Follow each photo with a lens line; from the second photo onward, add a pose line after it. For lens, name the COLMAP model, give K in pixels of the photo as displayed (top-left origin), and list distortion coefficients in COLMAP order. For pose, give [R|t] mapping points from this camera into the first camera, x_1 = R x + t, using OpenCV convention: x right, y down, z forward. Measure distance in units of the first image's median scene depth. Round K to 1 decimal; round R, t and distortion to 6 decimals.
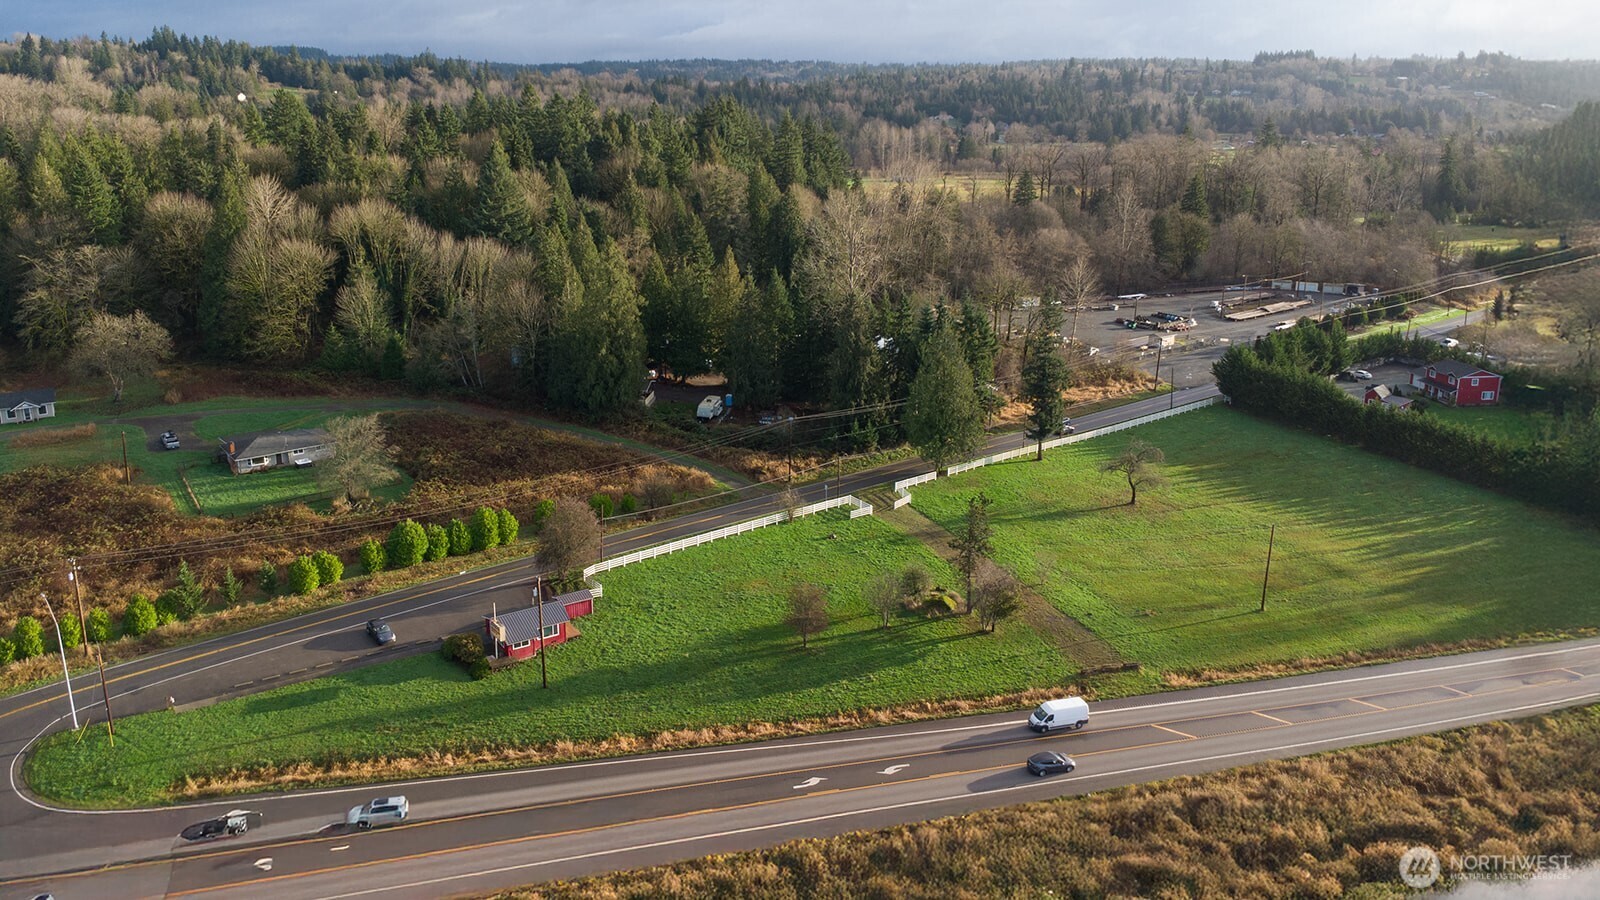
lens RADIAL K [[1099.0, 0, 723.1], [0, 1099.0, 448.0], [0, 0, 1]] dist [0.001202, 0.005375]
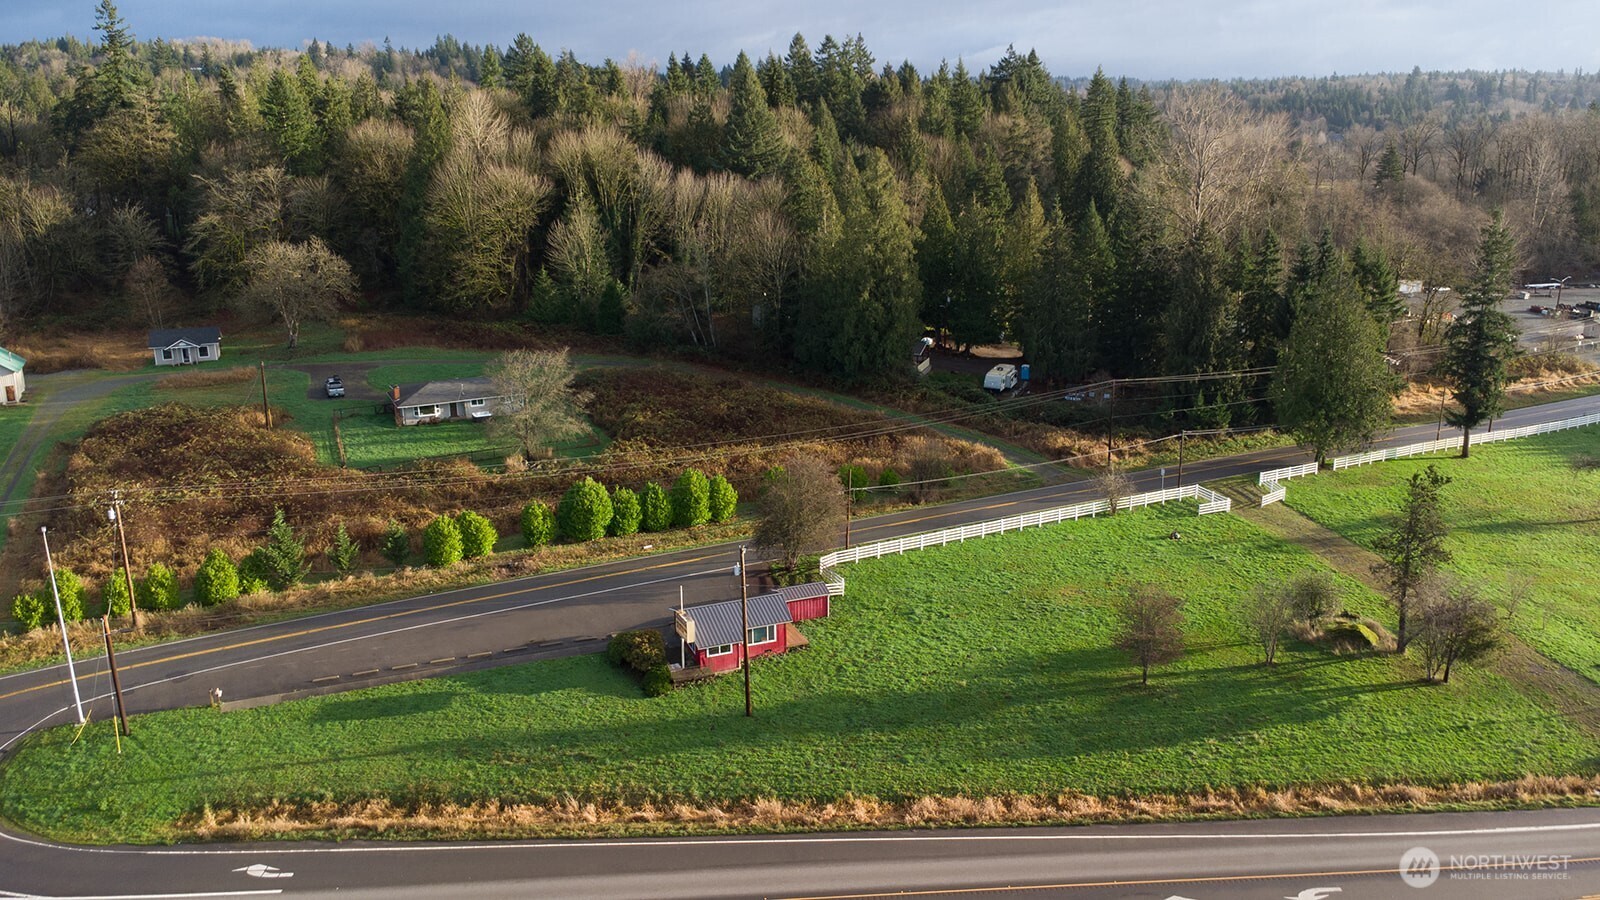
lens RADIAL K [[1100.4, 0, 805.2], [0, 1100.4, 488.2], [0, 0, 1]] dist [0.006157, -0.000741]
pose [[0.984219, 0.035152, -0.173429, -0.012777], [-0.036913, 0.999294, -0.006937, 0.063289], [0.173062, 0.013229, 0.984822, 0.261715]]
